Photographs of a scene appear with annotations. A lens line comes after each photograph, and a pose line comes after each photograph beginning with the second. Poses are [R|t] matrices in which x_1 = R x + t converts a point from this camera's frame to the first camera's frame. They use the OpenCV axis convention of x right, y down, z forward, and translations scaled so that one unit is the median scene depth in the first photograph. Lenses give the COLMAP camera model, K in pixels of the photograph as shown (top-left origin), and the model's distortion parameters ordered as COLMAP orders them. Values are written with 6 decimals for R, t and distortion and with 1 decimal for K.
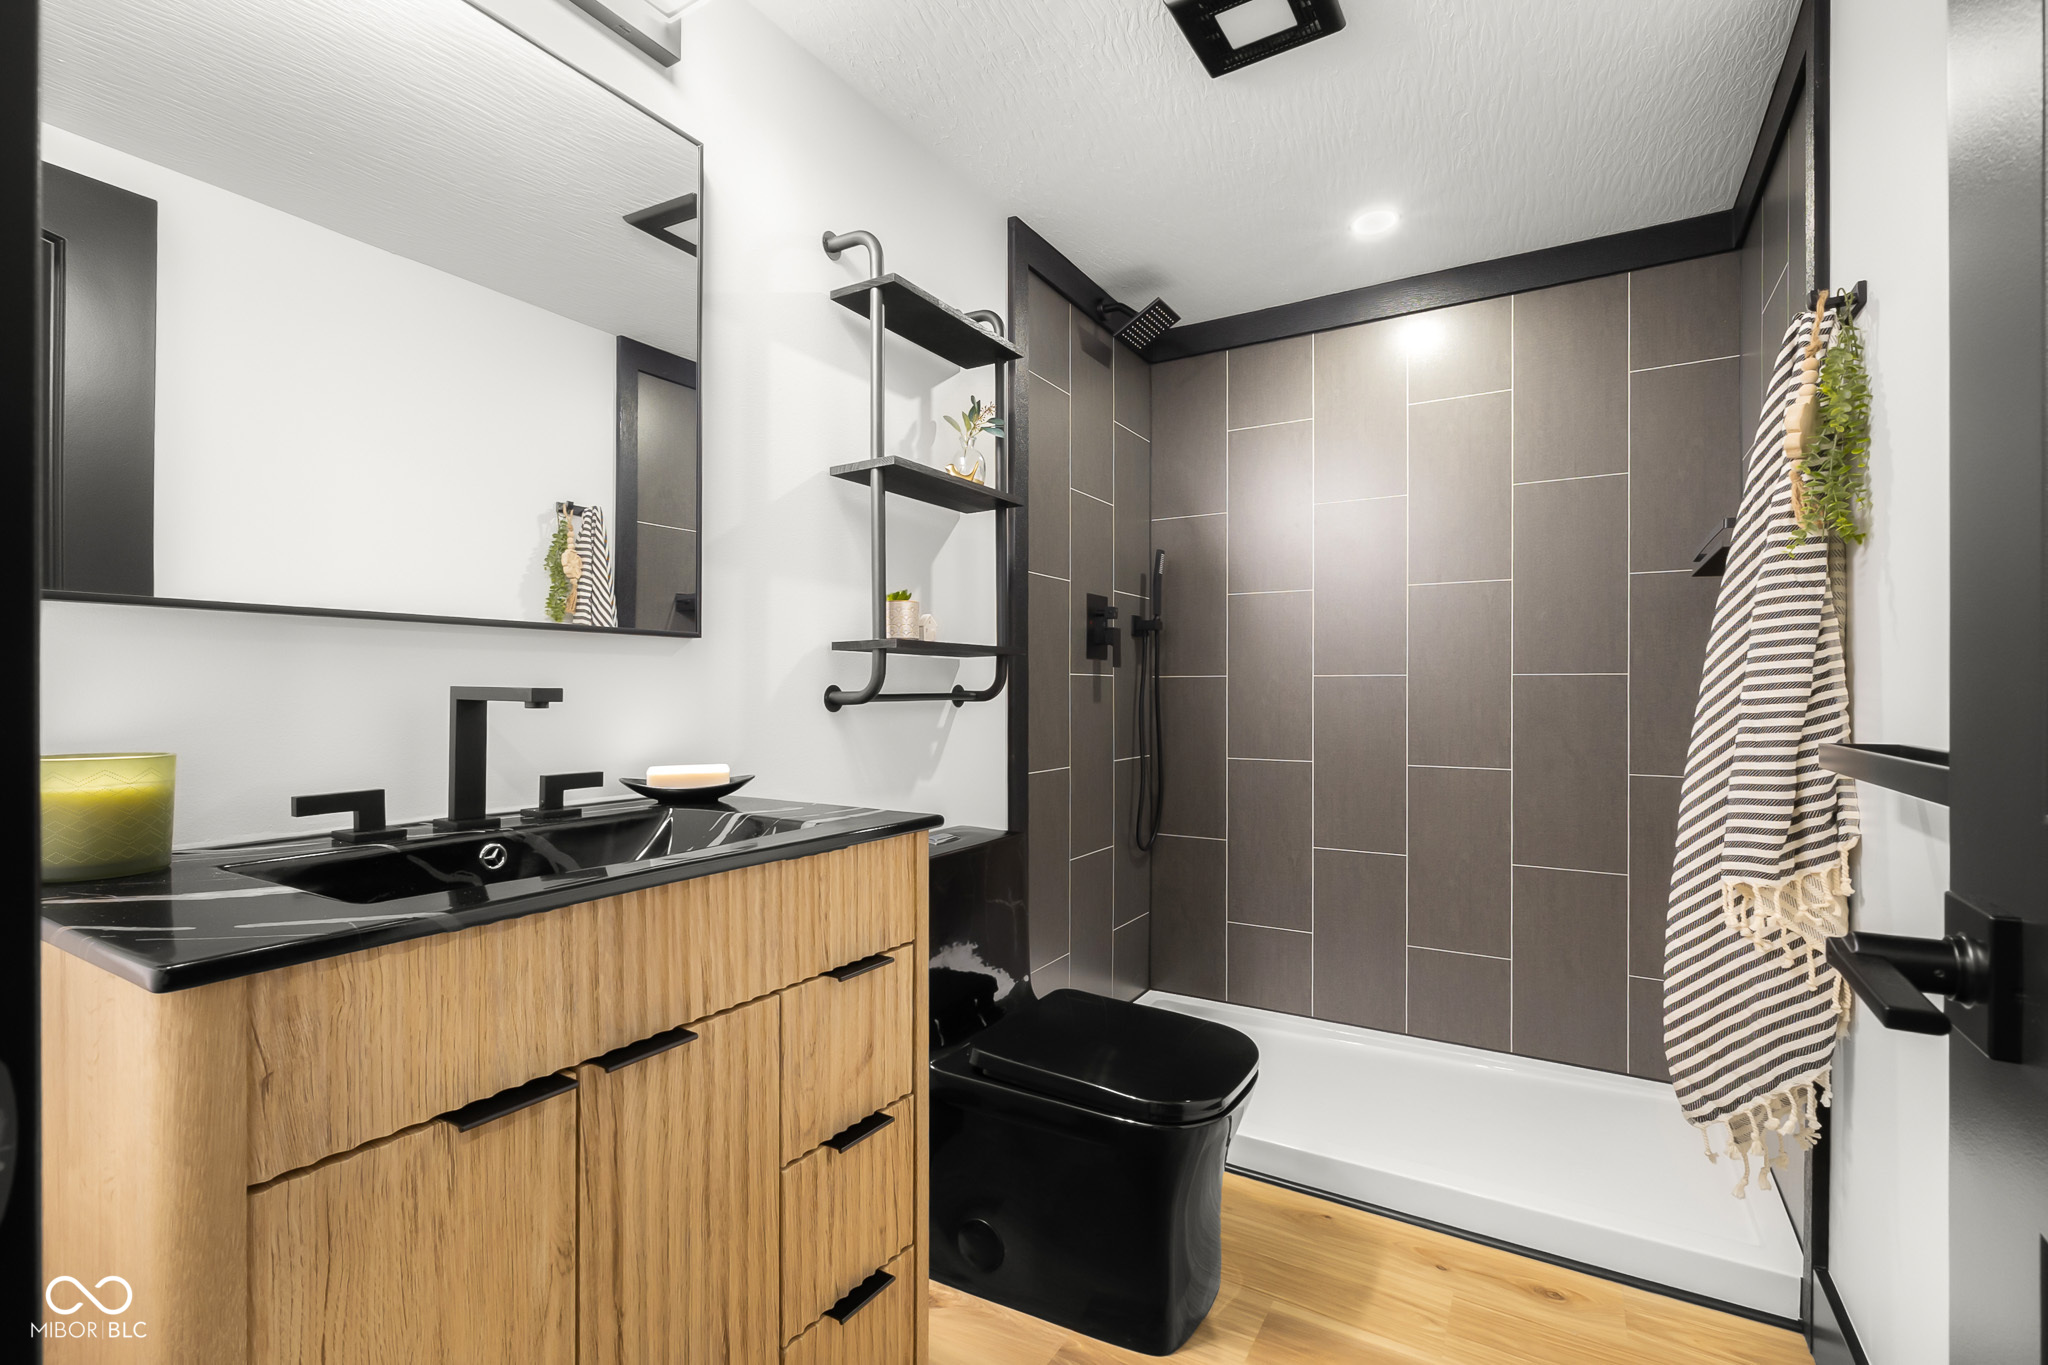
lens RADIAL K [[963.1, 0, 998.7], [0, 963.1, 686.2], [0, 0, 1]] dist [-0.000486, 0.000185]
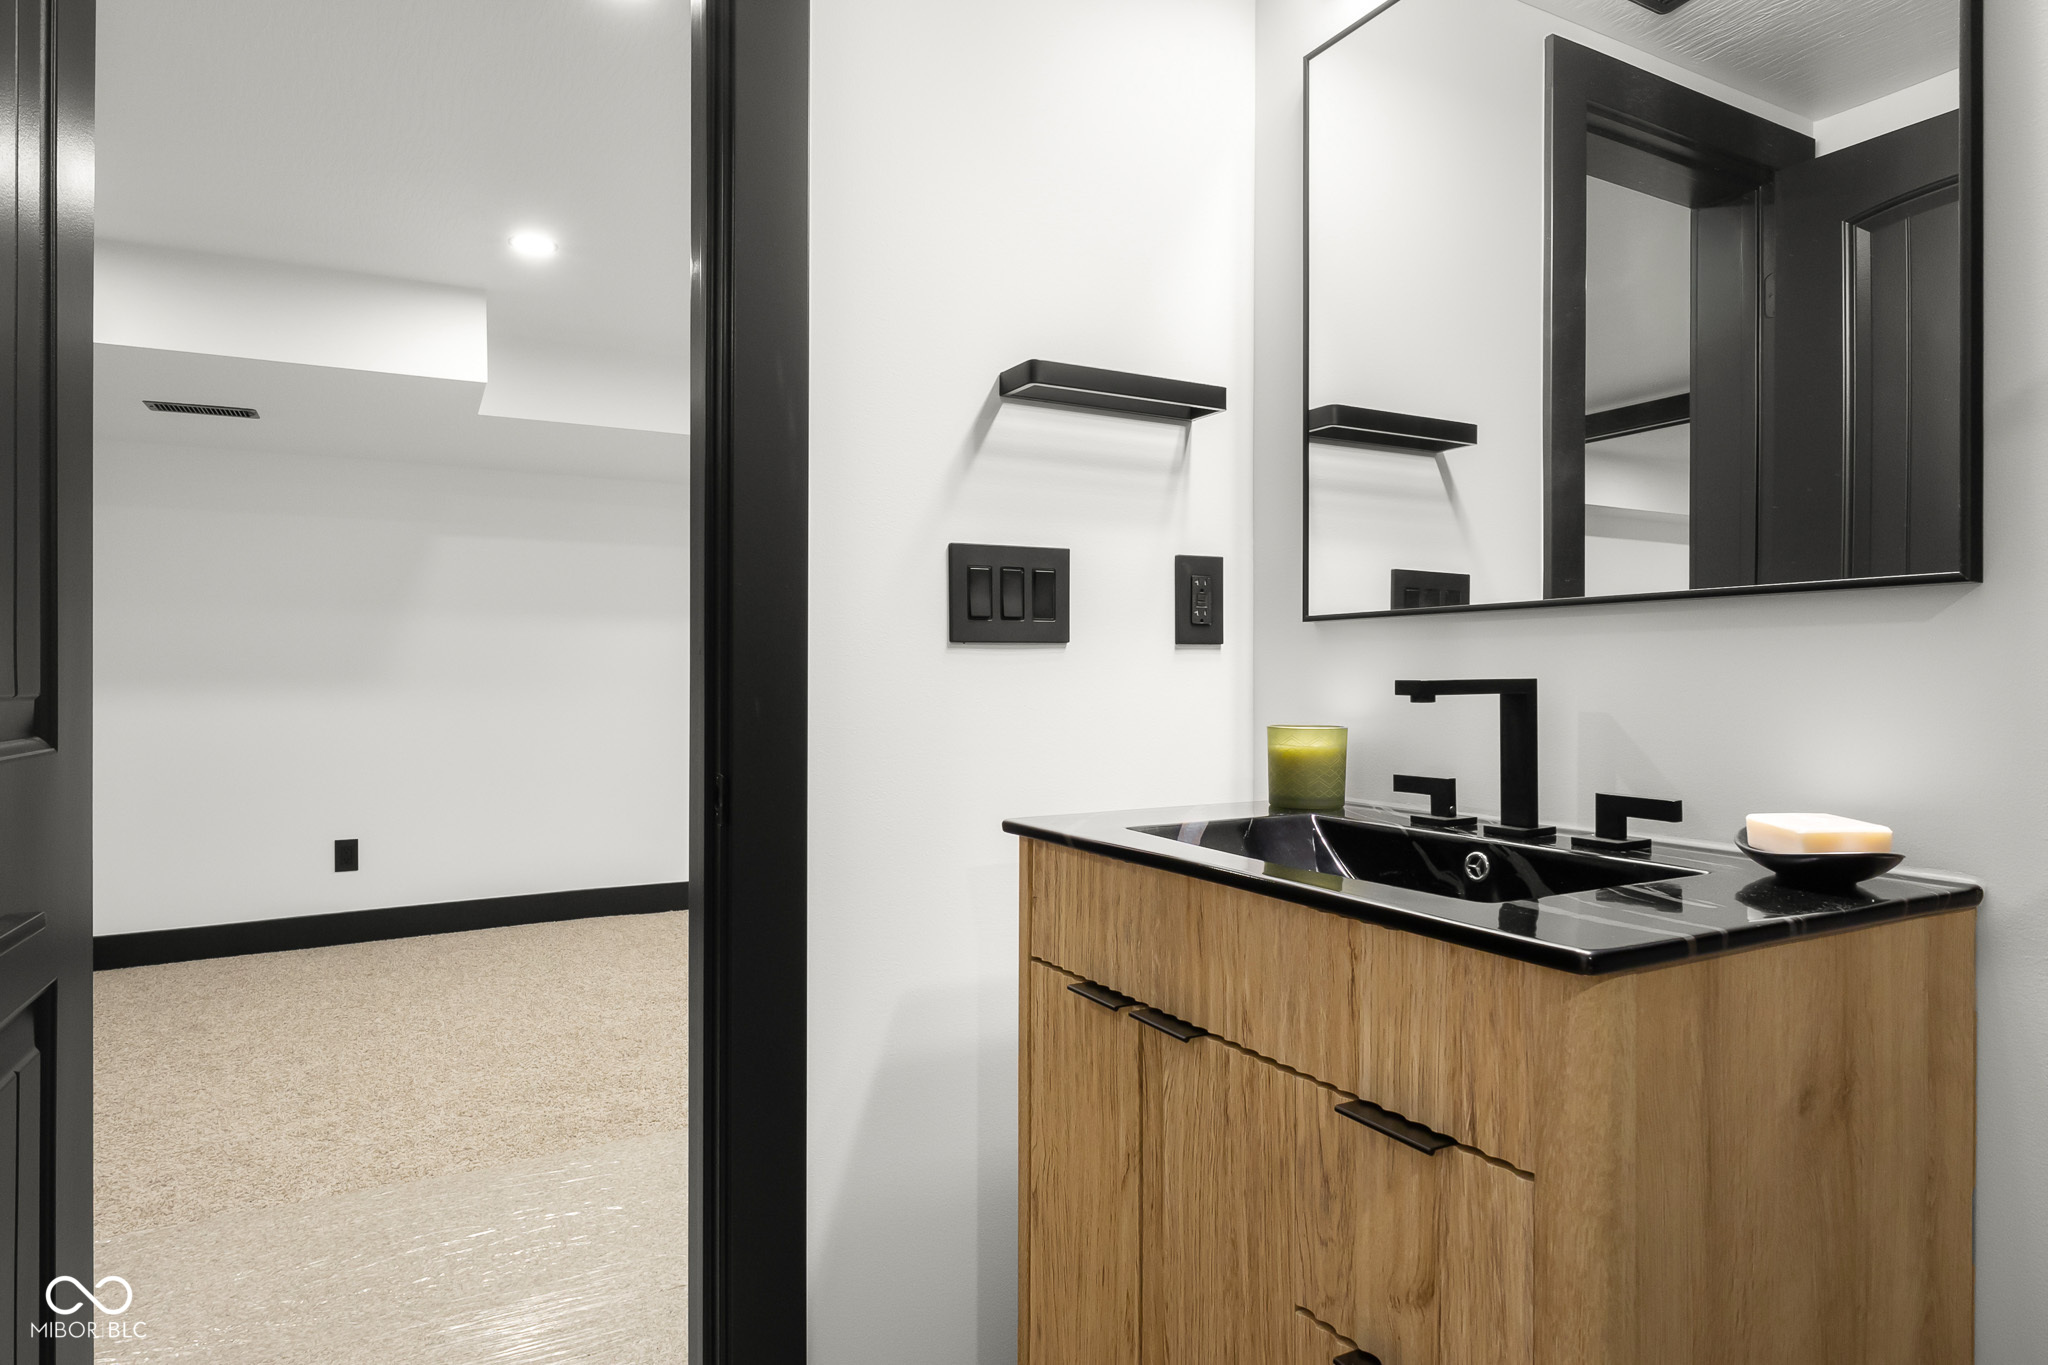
lens RADIAL K [[1225.2, 0, 1024.0], [0, 1225.2, 682.5], [0, 0, 1]] dist [0.006163, -0.000703]
pose [[-0.529995, -0.002270, -0.847998, 0.690840], [-0.001430, 0.999997, -0.001784, 0.007893], [0.848000, 0.000267, -0.529996, 1.290117]]
